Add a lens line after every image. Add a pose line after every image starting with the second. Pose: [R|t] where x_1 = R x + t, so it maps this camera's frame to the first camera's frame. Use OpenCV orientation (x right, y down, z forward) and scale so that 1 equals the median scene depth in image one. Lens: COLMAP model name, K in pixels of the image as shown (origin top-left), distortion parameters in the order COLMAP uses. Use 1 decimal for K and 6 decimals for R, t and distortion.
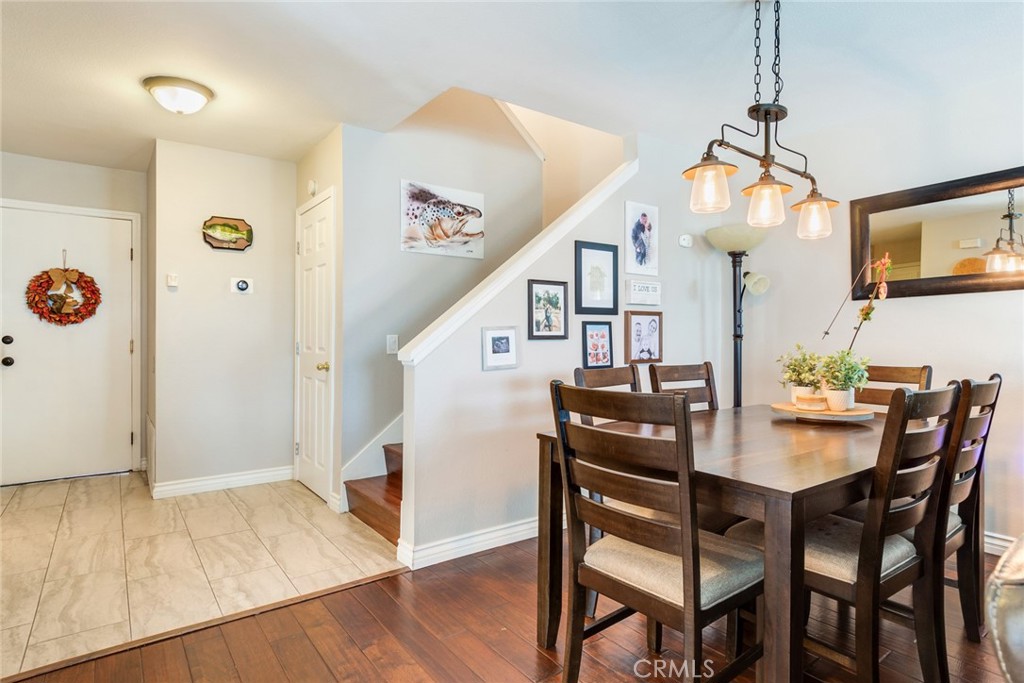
lens RADIAL K [[546.7, 0, 509.0], [0, 546.7, 338.1], [0, 0, 1]] dist [0.002653, -0.000054]
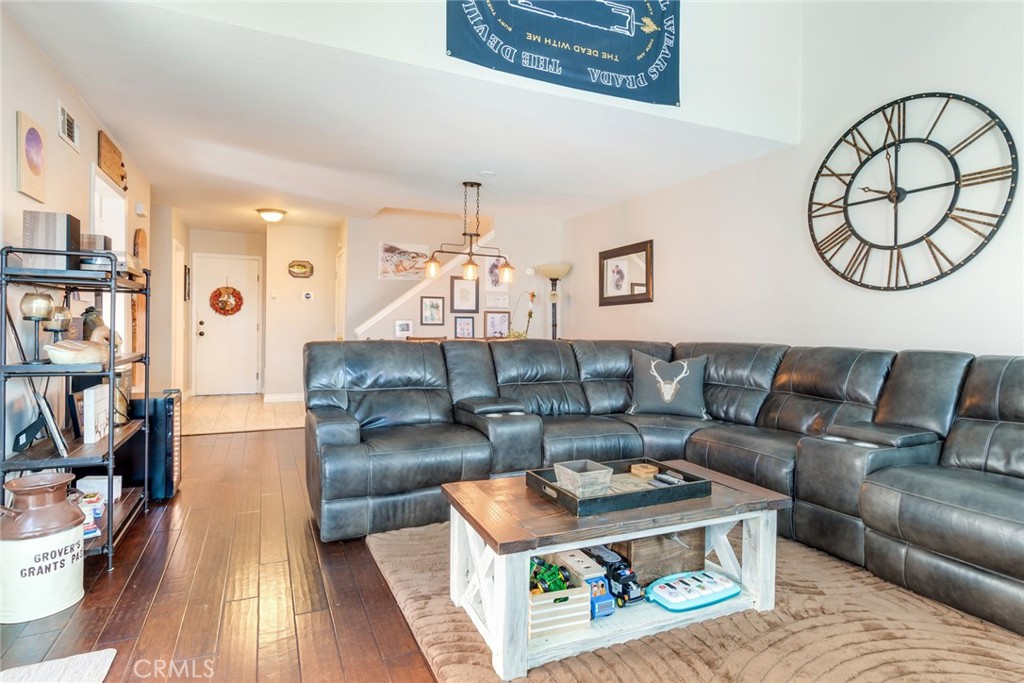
lens RADIAL K [[537.8, 0, 506.7], [0, 537.8, 328.6], [0, 0, 1]] dist [0.003441, 0.000435]
pose [[0.979090, 0.012928, -0.203014, 0.623344], [-0.012559, 0.999916, 0.003104, 0.004056], [0.203037, -0.000490, 0.979171, -0.757194]]
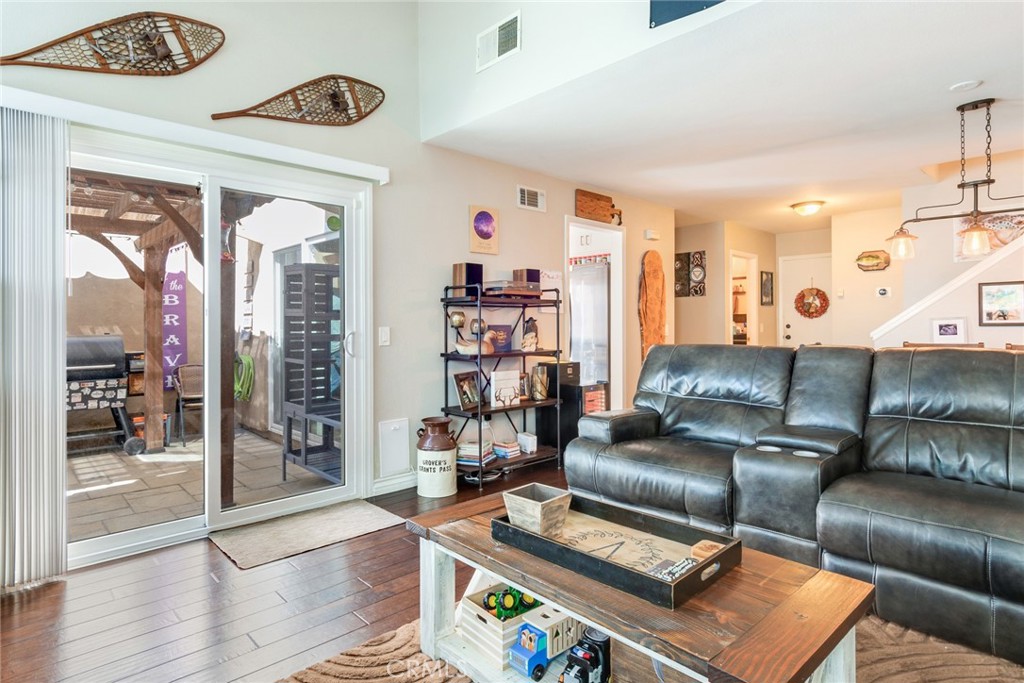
lens RADIAL K [[555.2, 0, 499.6], [0, 555.2, 325.6], [0, 0, 1]] dist [-0.000156, -0.000282]
pose [[0.121144, -0.000452, -0.992635, 1.047056], [0.001809, 0.999998, -0.000234, -0.000662], [0.992633, -0.001768, 0.121145, -0.315640]]
